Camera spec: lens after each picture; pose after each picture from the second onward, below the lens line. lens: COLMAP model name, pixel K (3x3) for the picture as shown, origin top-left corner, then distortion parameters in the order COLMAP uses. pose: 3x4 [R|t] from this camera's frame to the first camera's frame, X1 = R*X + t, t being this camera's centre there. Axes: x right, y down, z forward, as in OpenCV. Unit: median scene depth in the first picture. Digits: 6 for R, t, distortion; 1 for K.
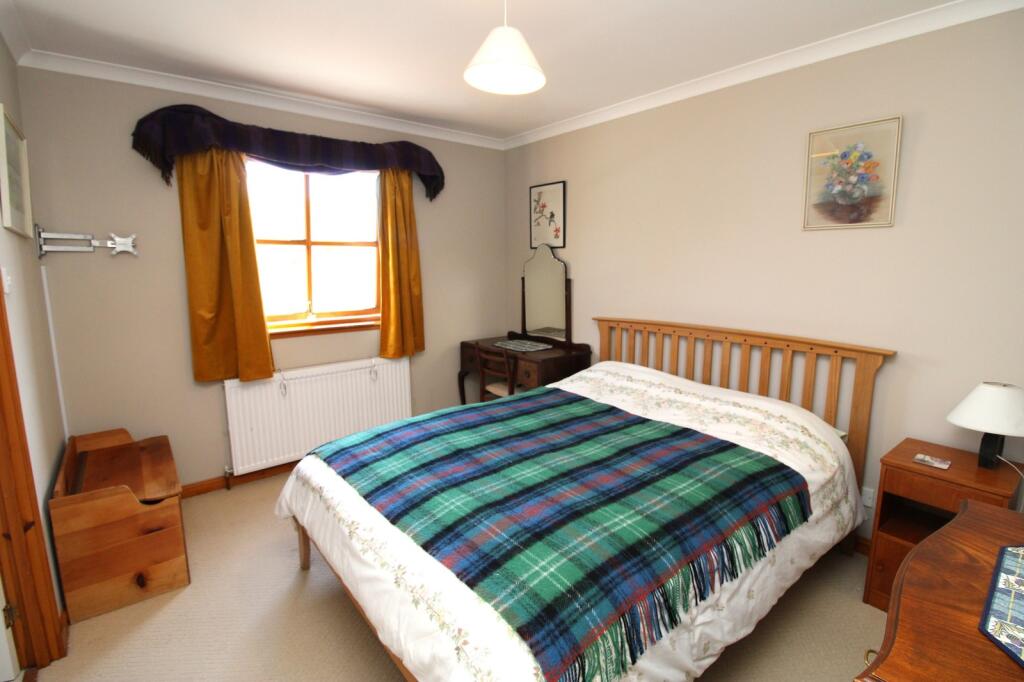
lens RADIAL K [[475.1, 0, 508.8], [0, 475.1, 339.7], [0, 0, 1]] dist [-0.025851, -0.001764]
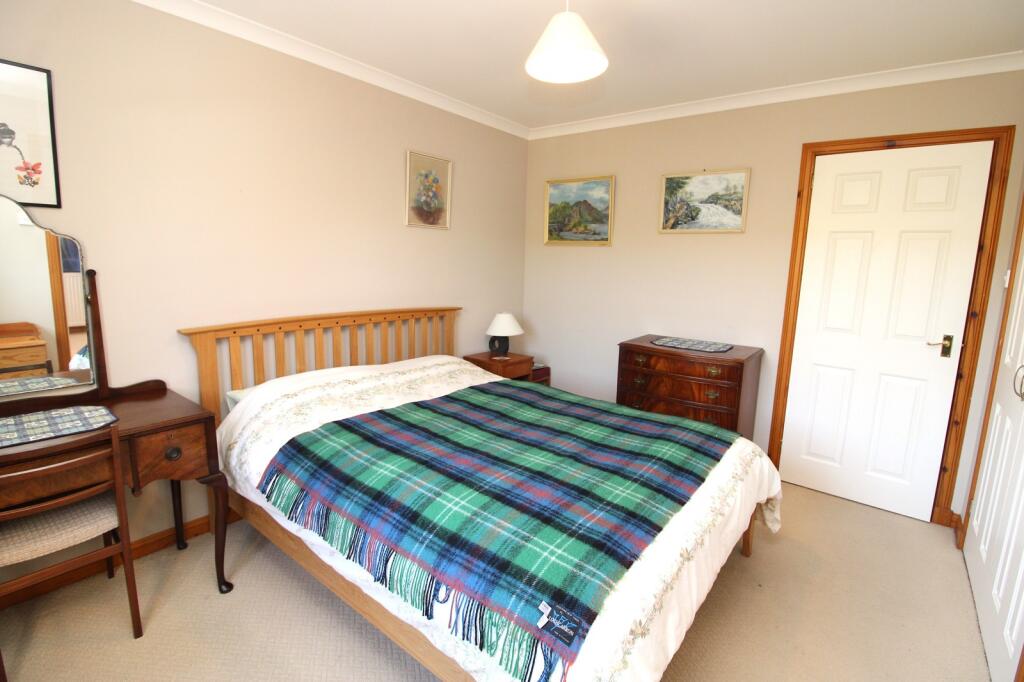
lens RADIAL K [[475.1, 0, 509.1], [0, 475.1, 337.2], [0, 0, 1]] dist [-0.025851, -0.001764]
pose [[-0.201586, -0.160968, 0.966153, -0.787500], [0.124243, 0.974233, 0.188237, -0.154160], [-0.971559, 0.157984, -0.176393, 1.069021]]
